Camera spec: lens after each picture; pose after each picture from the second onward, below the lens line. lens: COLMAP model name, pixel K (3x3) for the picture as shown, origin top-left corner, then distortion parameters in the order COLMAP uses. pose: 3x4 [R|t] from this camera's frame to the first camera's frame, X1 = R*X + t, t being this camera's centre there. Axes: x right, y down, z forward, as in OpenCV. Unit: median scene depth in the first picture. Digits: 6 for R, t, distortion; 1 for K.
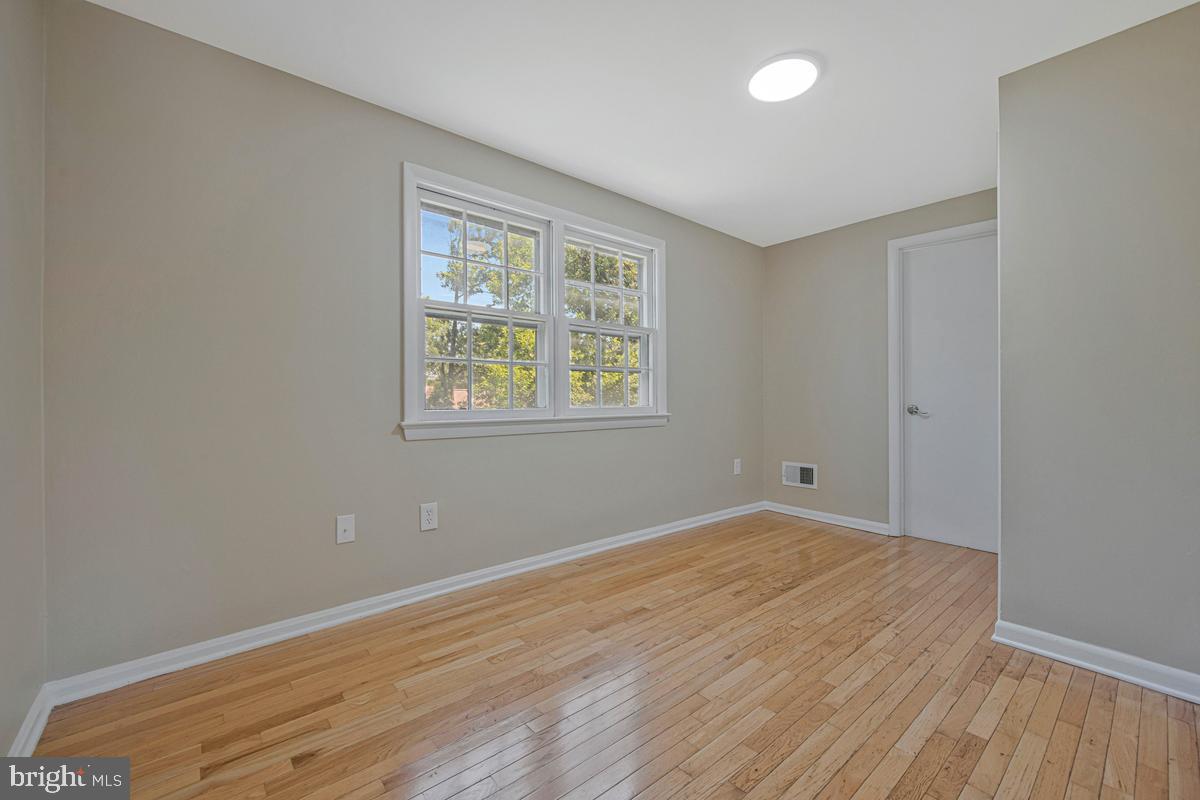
lens RADIAL K [[494.9, 0, 610.6], [0, 494.9, 394.2], [0, 0, 1]] dist [-0.004086, -0.003511]
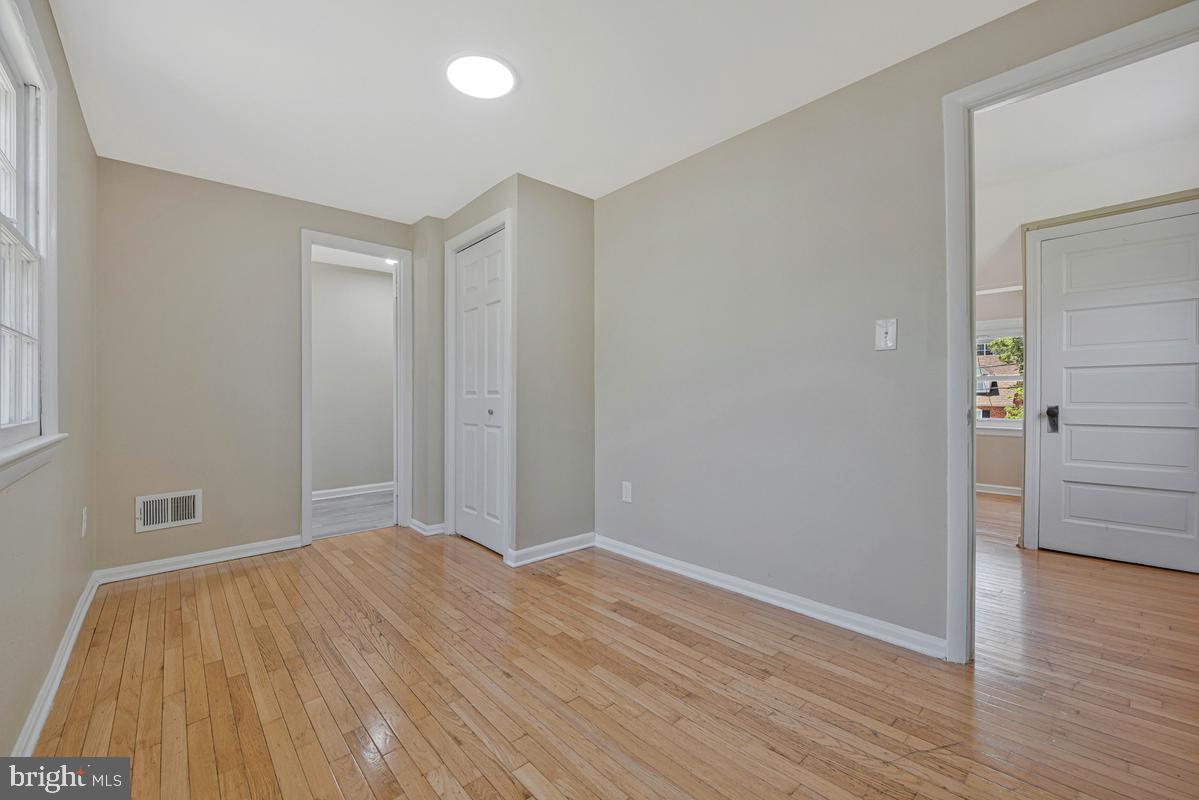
lens RADIAL K [[494.5, 0, 607.6], [0, 494.5, 395.0], [0, 0, 1]] dist [-0.004086, -0.003511]
pose [[-0.021377, -0.013591, 0.999679, -0.583648], [0.009096, 0.999864, 0.013788, -0.009298], [-0.999730, 0.009388, -0.021251, 0.694323]]
